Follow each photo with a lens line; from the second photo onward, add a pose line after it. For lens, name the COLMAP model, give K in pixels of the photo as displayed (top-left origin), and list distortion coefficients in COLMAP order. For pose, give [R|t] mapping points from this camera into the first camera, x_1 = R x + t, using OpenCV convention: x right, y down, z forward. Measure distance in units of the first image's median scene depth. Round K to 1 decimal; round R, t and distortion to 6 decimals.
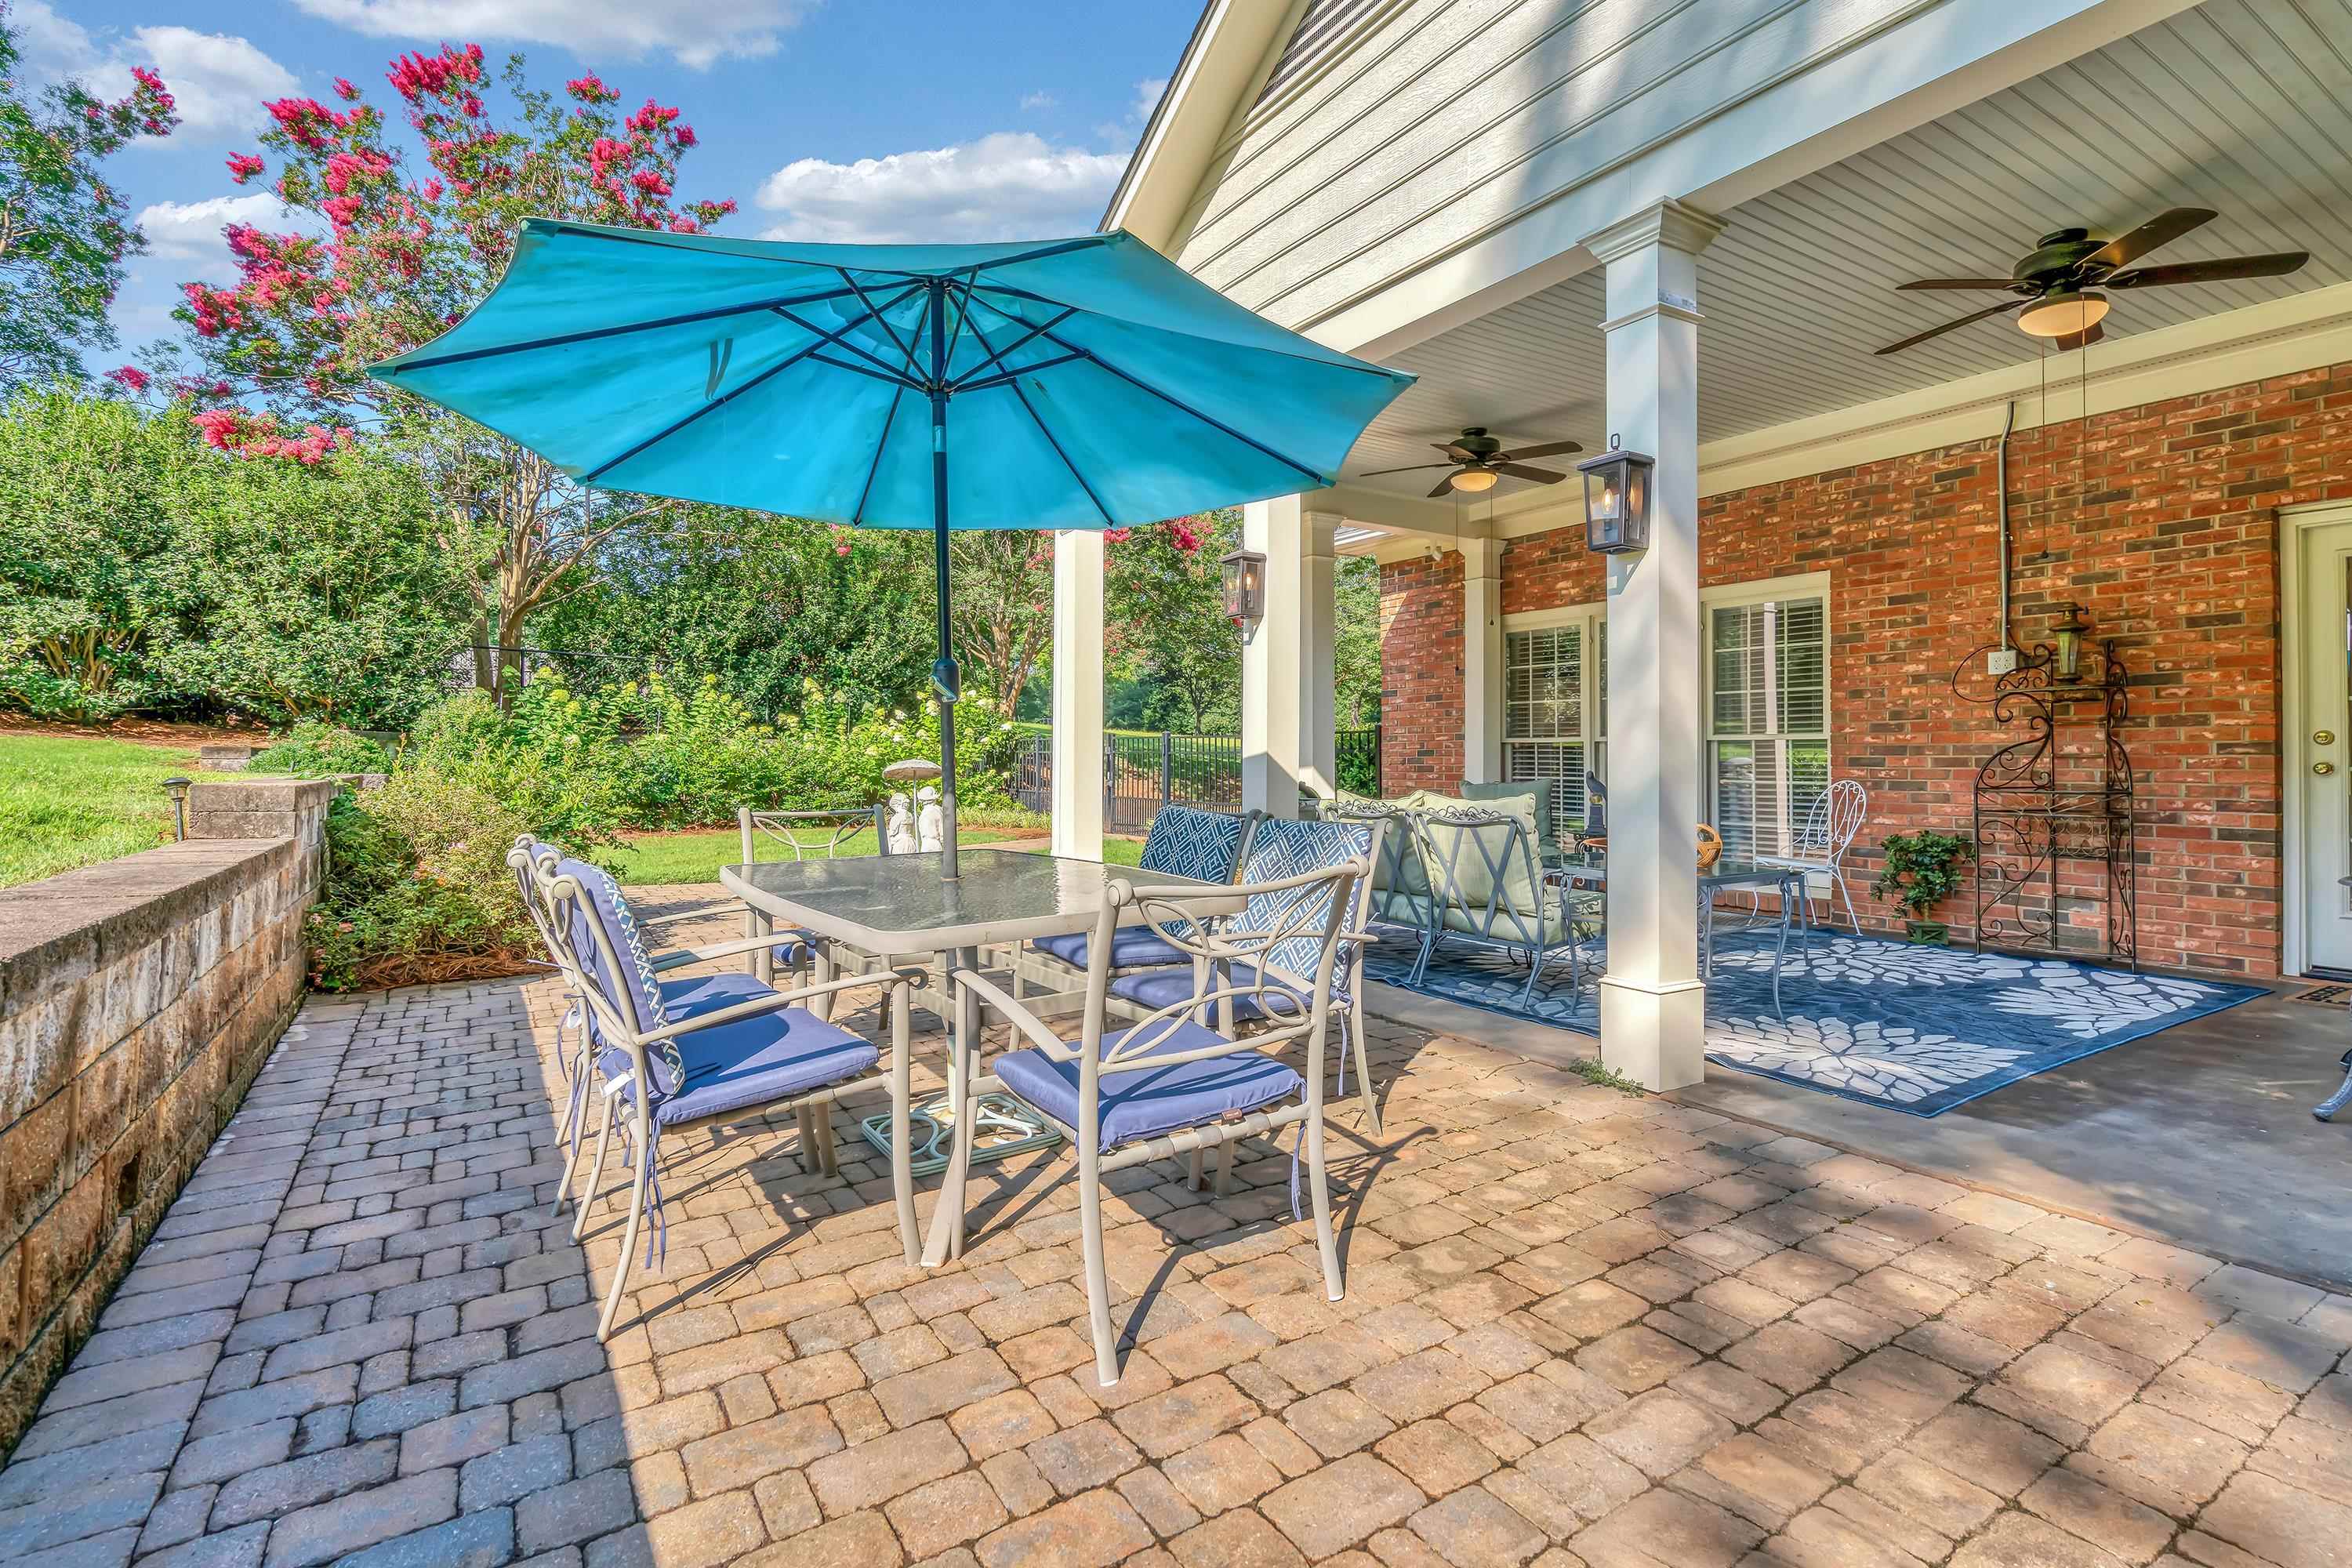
lens RADIAL K [[1082.7, 0, 1168.4], [0, 1082.7, 749.2], [0, 0, 1]] dist [0.013825, -0.001554]
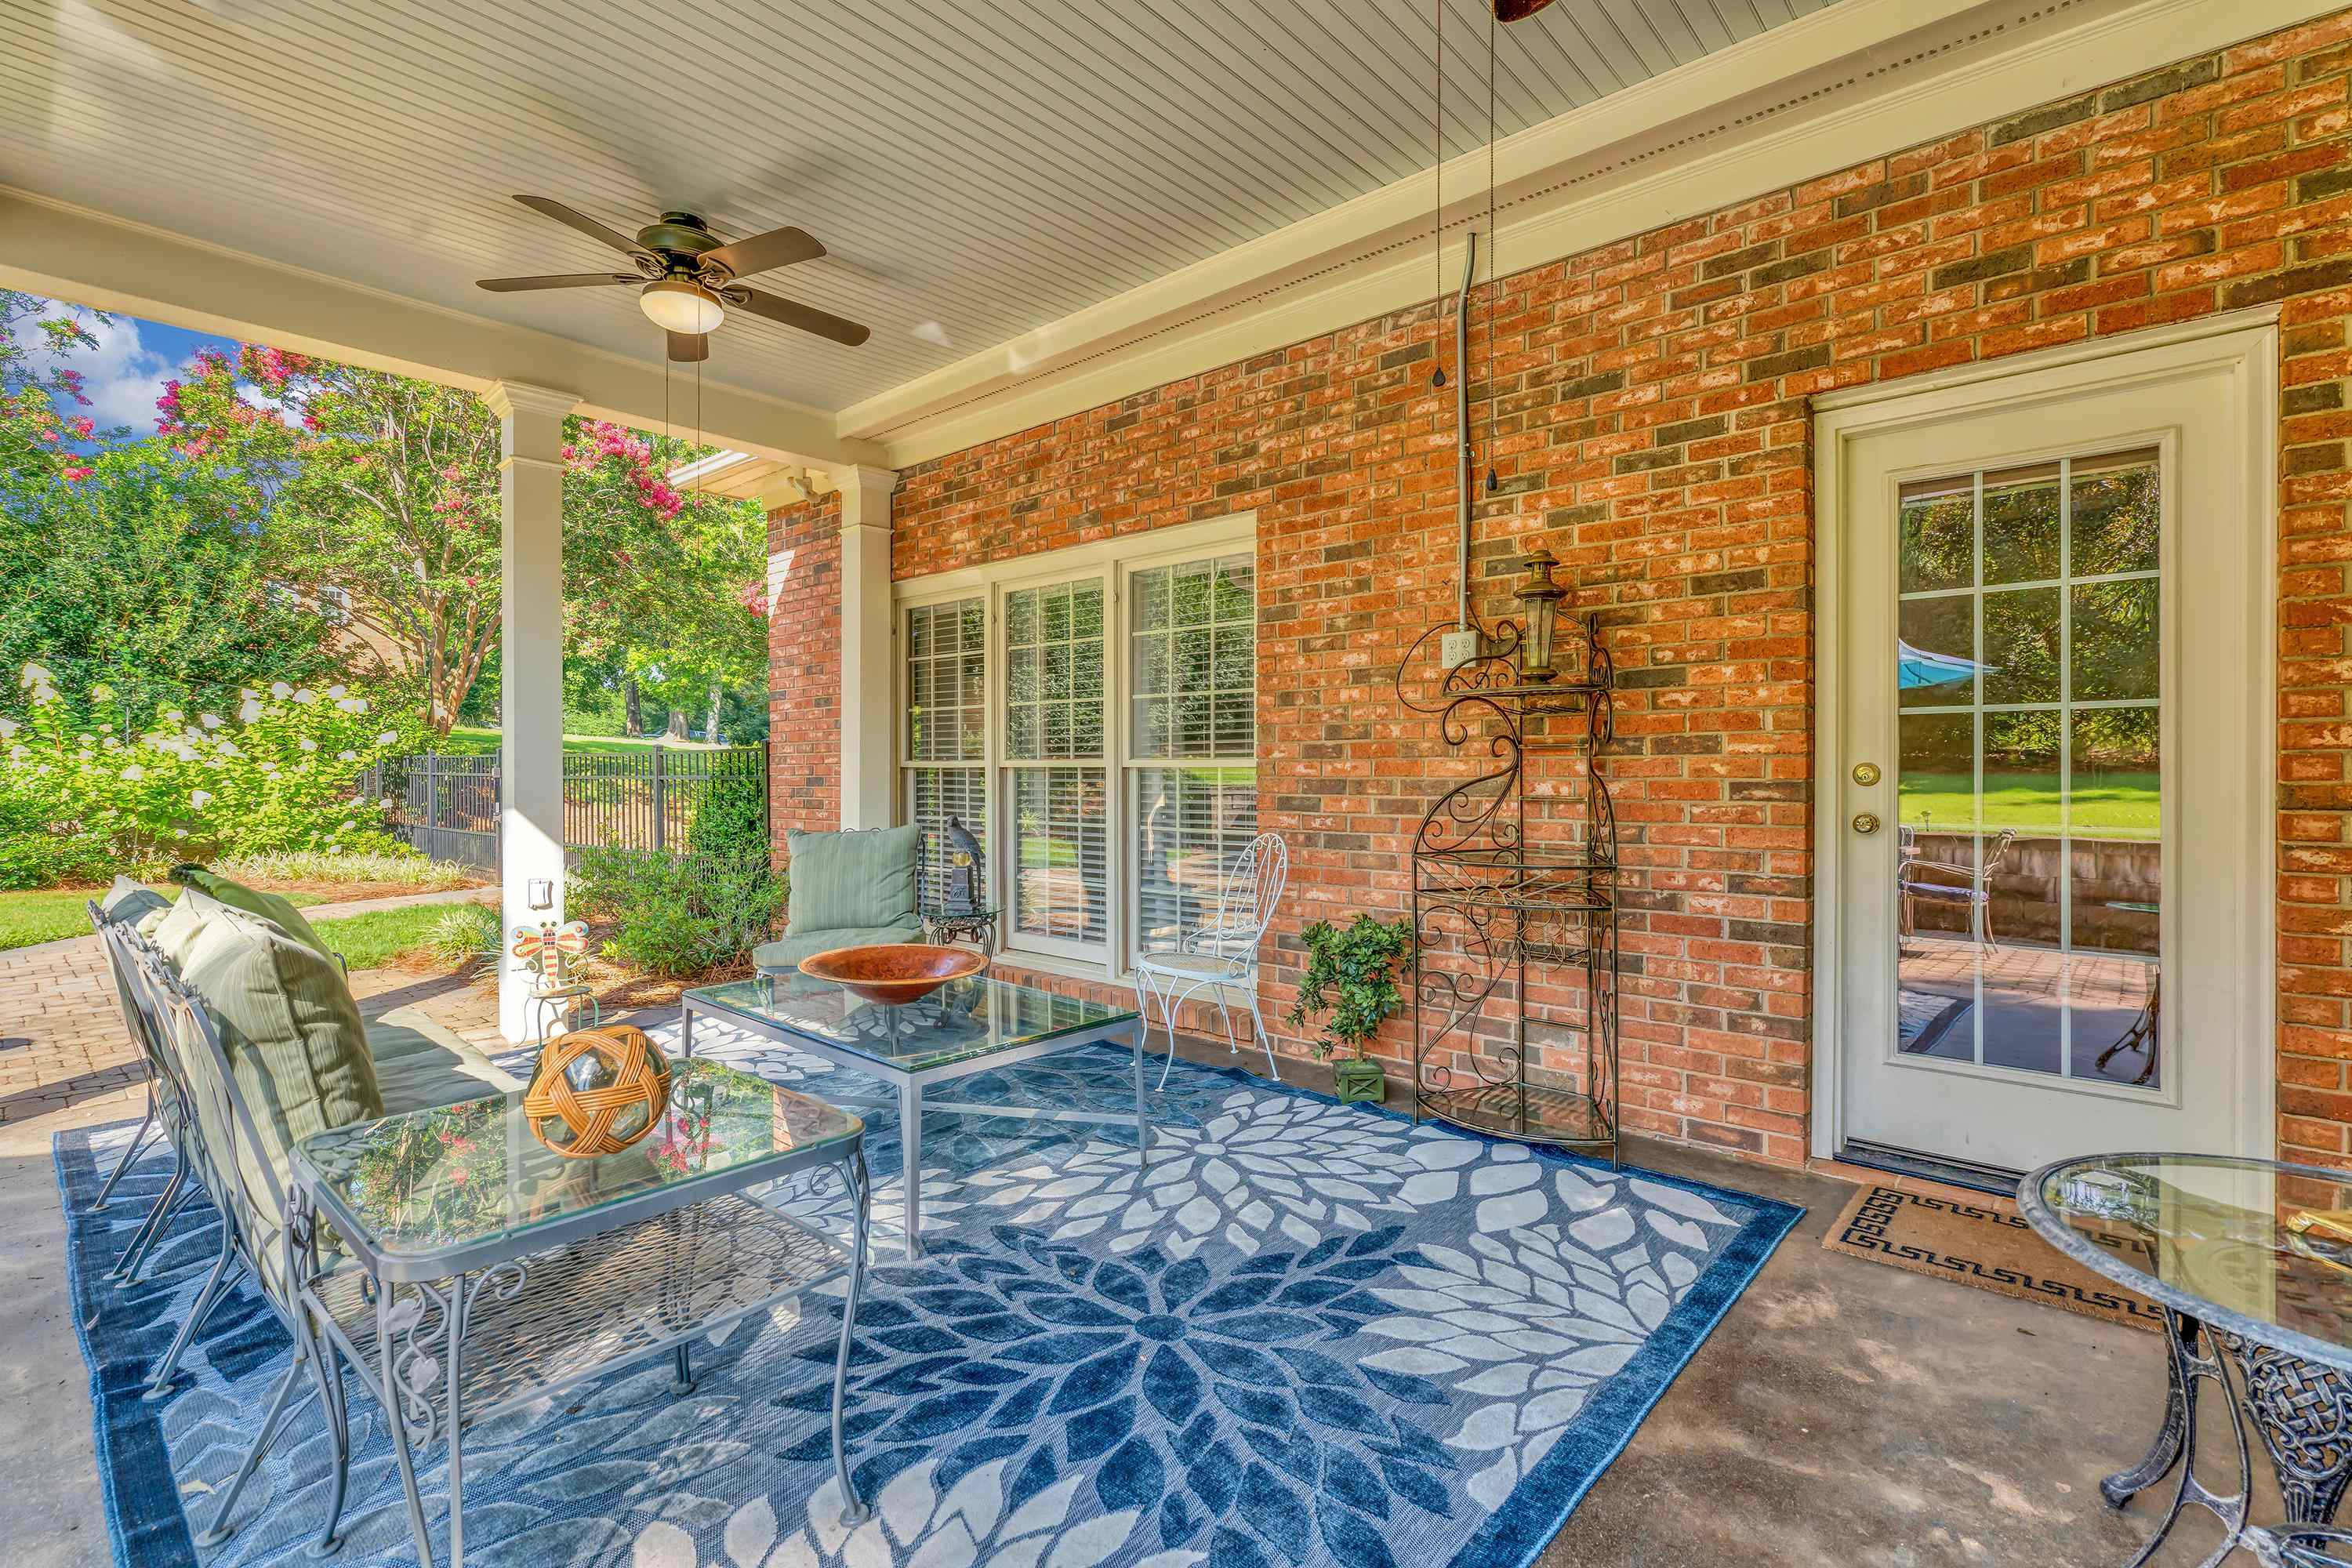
lens RADIAL K [[1086.7, 0, 1163.9], [0, 1086.7, 782.5], [0, 0, 1]] dist [0.004328, 0.000868]
pose [[0.960613, -0.005586, 0.277835, 0.447200], [0.000245, 0.999815, 0.019257, -0.015924], [-0.277891, -0.018431, 0.960436, 0.464854]]
